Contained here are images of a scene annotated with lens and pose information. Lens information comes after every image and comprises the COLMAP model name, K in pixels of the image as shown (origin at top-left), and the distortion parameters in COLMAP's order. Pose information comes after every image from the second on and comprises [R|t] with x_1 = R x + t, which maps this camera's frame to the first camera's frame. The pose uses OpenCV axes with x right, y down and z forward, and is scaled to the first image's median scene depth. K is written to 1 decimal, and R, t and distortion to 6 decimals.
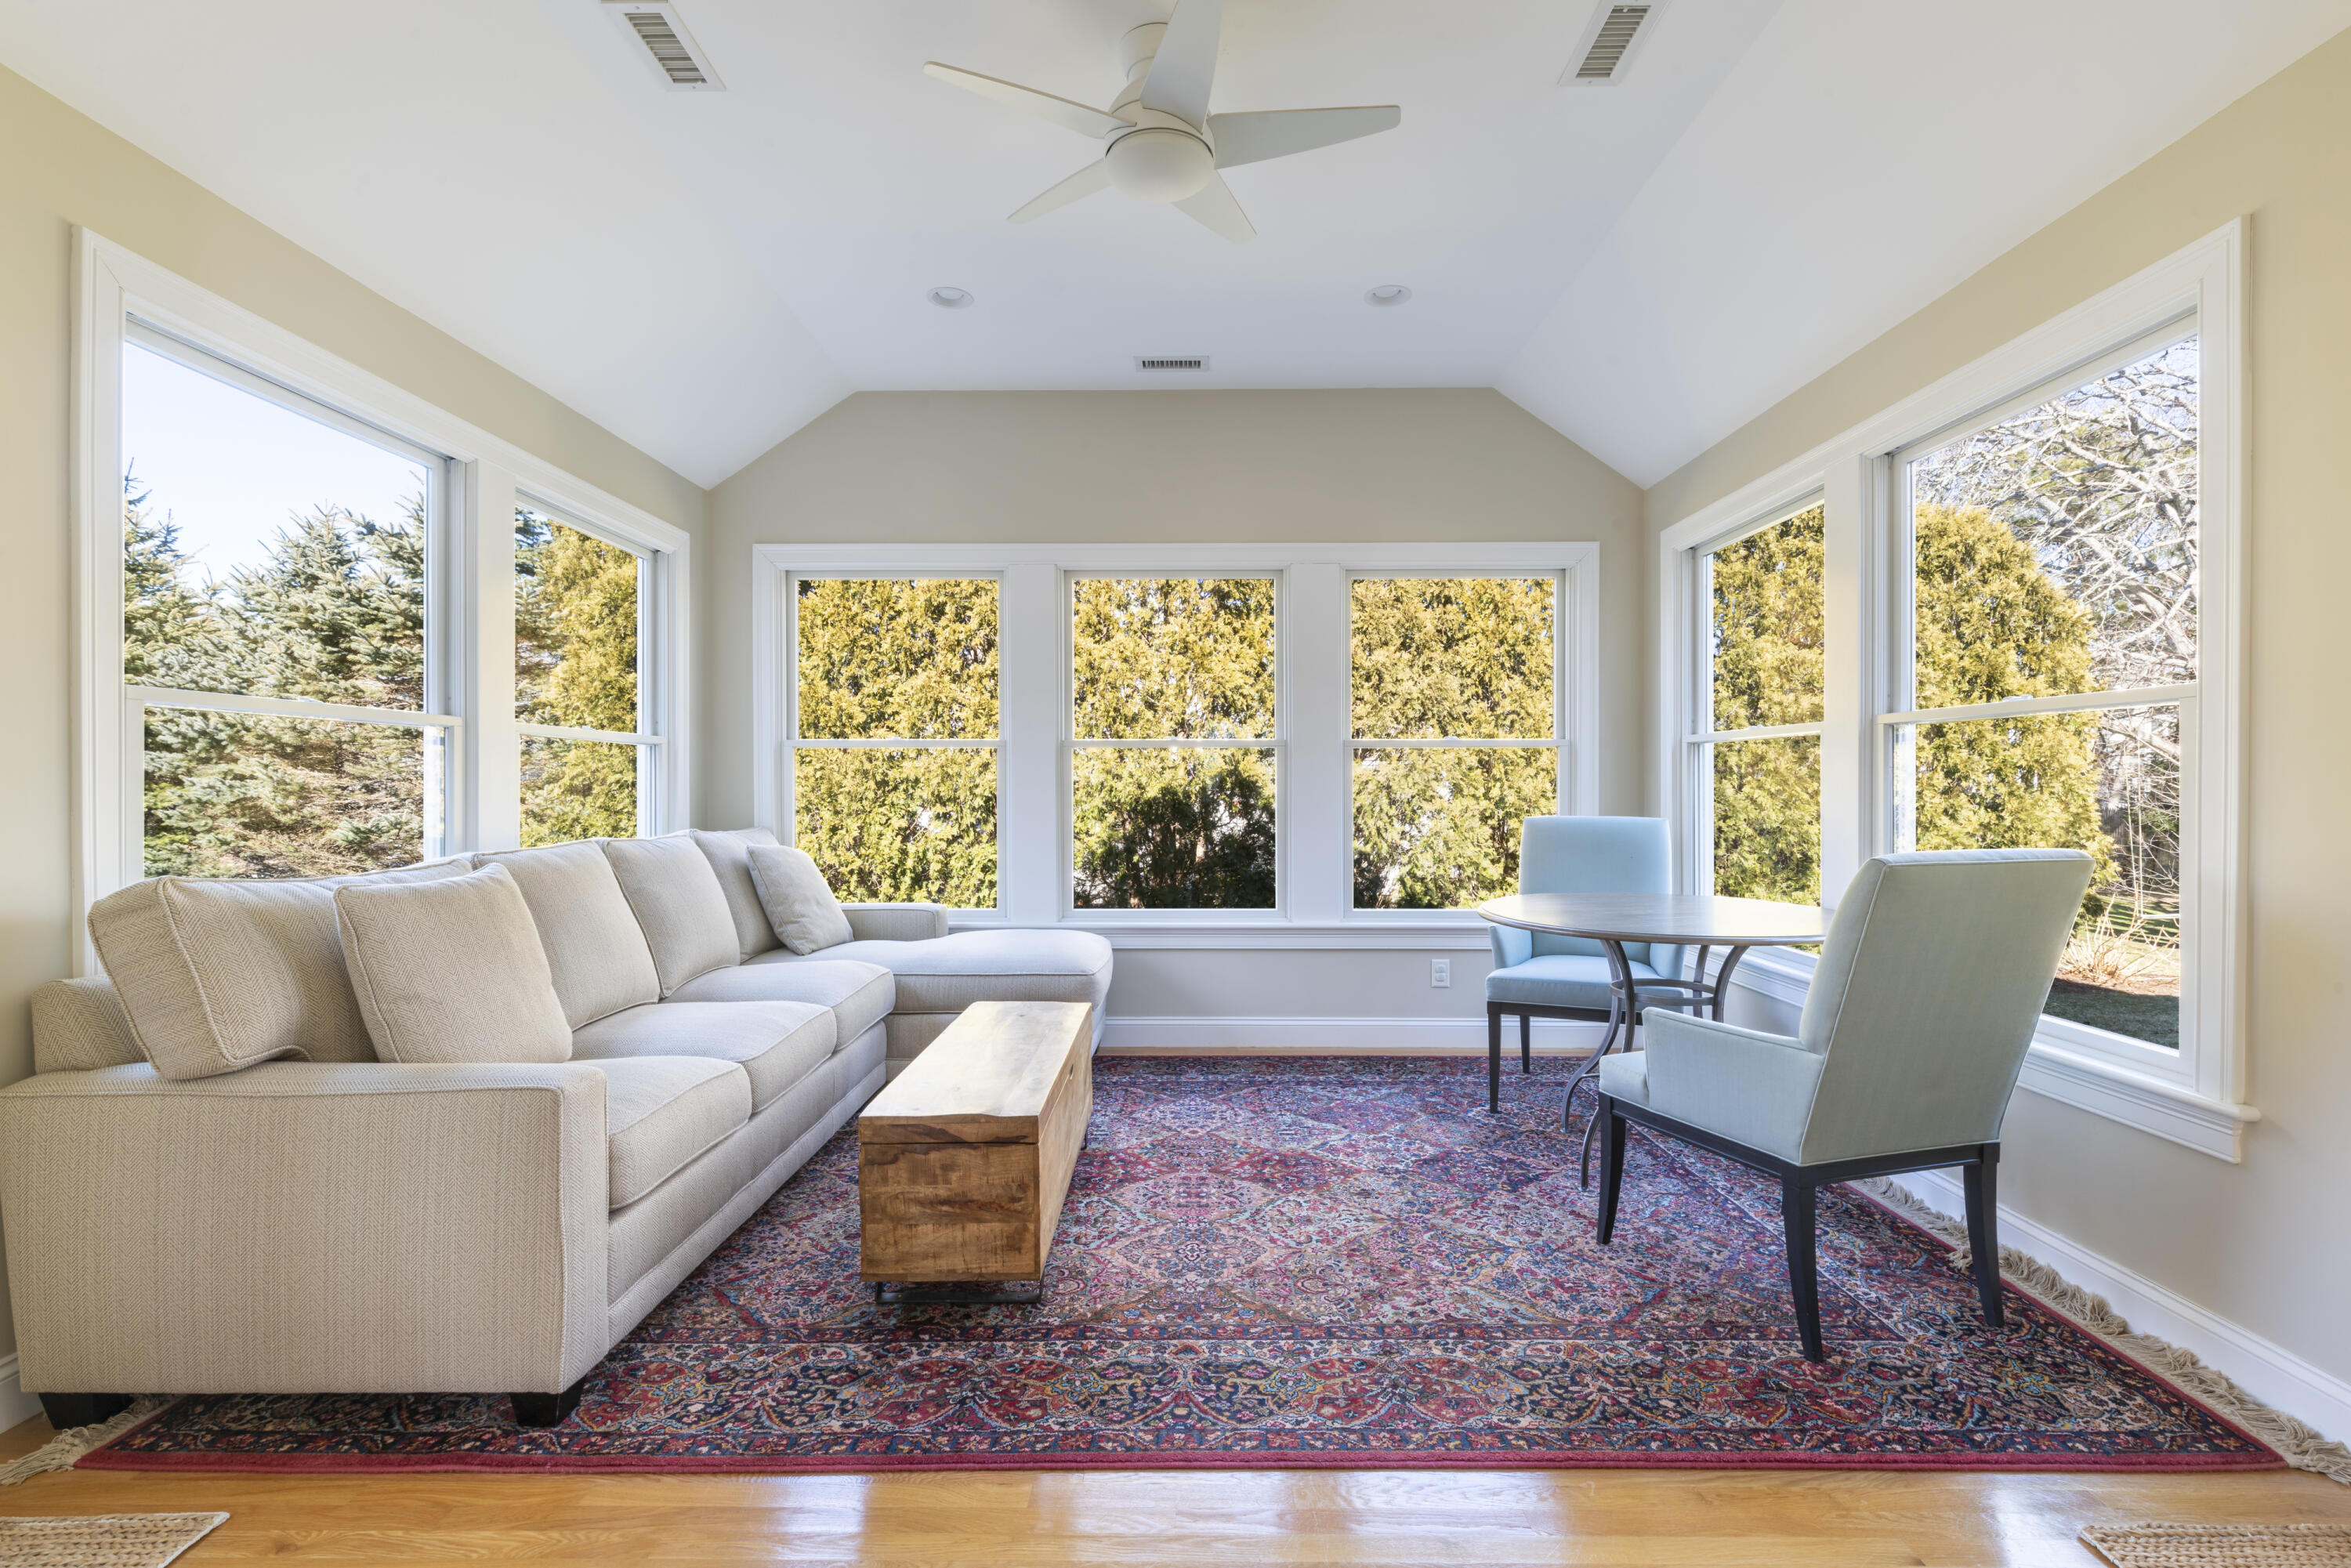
lens RADIAL K [[1053.4, 0, 1177.6], [0, 1053.4, 790.4], [0, 0, 1]] dist [0.003606, -0.000225]
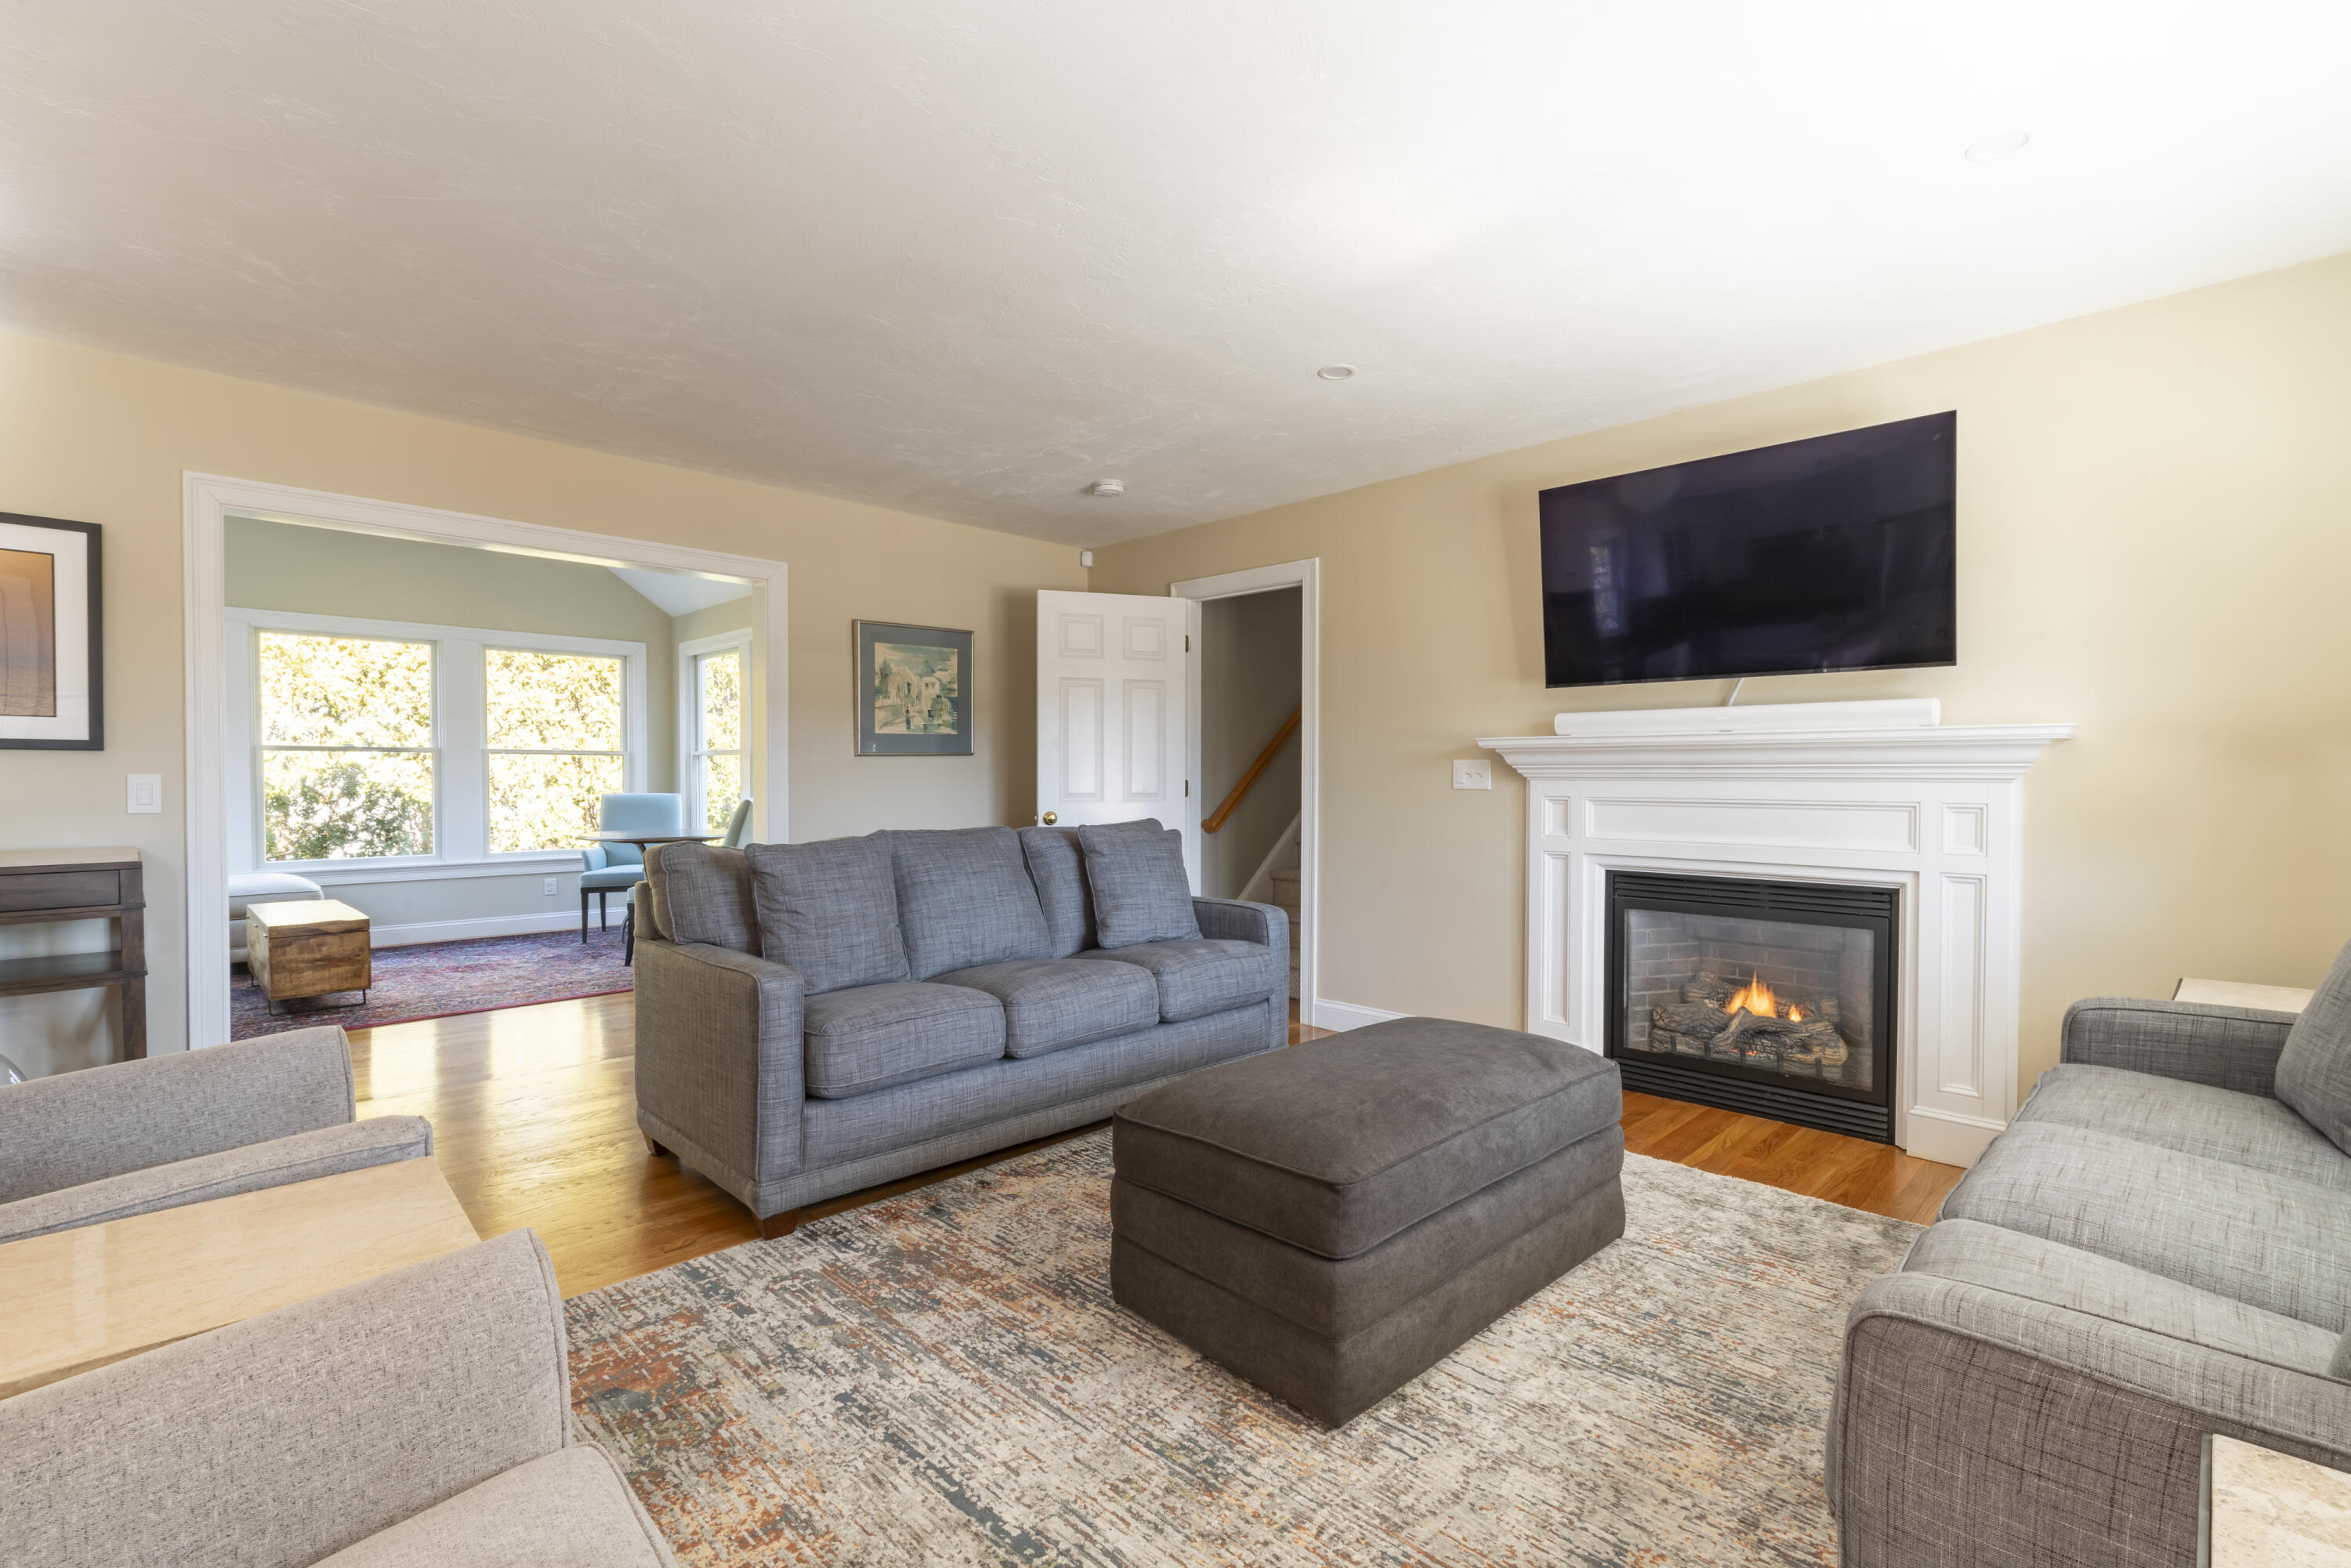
lens RADIAL K [[1042.1, 0, 1179.2], [0, 1042.1, 792.2], [0, 0, 1]] dist [0.000532, -0.000447]
pose [[0.690413, -0.011452, 0.723324, -0.313860], [0.003681, 0.999917, 0.012317, 0.003772], [-0.723406, -0.005841, 0.690399, -1.059408]]
